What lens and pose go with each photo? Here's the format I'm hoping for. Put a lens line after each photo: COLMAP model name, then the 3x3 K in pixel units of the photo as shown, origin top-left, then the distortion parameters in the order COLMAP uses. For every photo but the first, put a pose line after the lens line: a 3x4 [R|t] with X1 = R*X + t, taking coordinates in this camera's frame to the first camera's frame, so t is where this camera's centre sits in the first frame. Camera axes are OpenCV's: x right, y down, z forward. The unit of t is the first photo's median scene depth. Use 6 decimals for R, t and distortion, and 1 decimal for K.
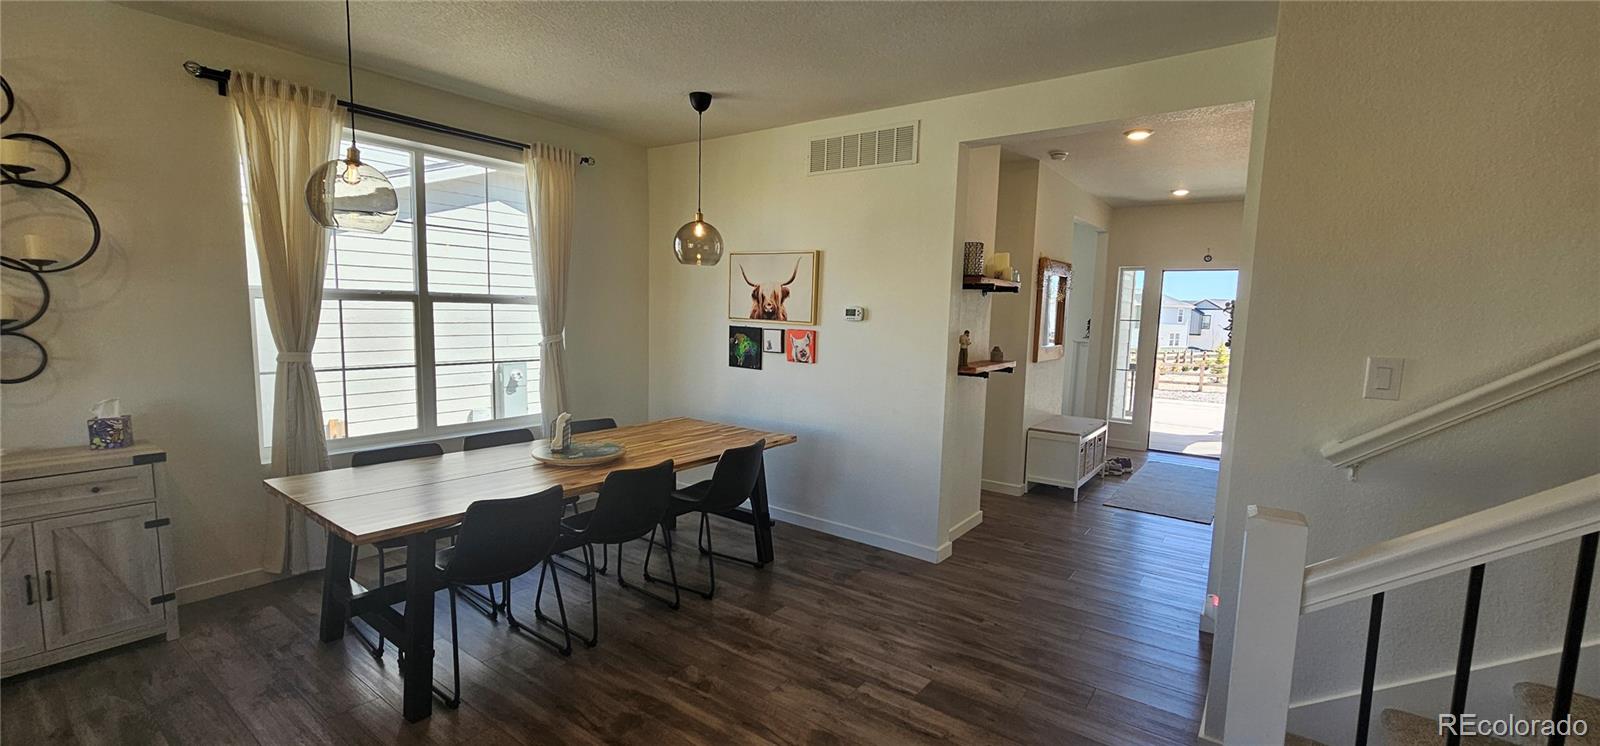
lens RADIAL K [[646.1, 0, 801.7], [0, 646.1, 381.4], [0, 0, 1]] dist [0.006849, -0.003034]
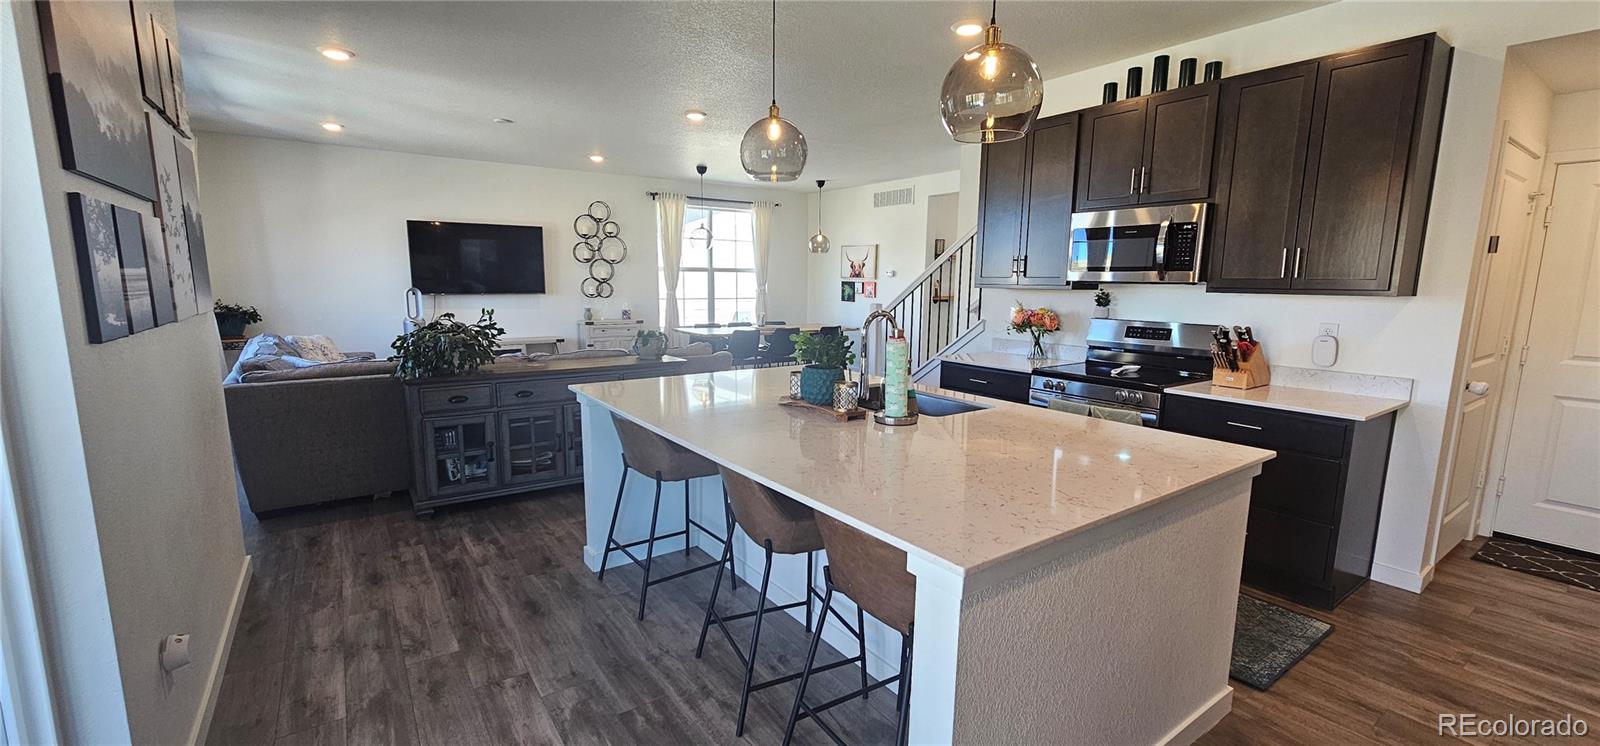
lens RADIAL K [[646.1, 0, 794.4], [0, 646.1, 376.5], [0, 0, 1]] dist [0.006849, -0.003034]
pose [[0.942154, 0.035484, -0.333297, 0.493774], [-0.023724, 0.998946, 0.039290, 0.155870], [0.334340, -0.029110, 0.942003, -1.109391]]
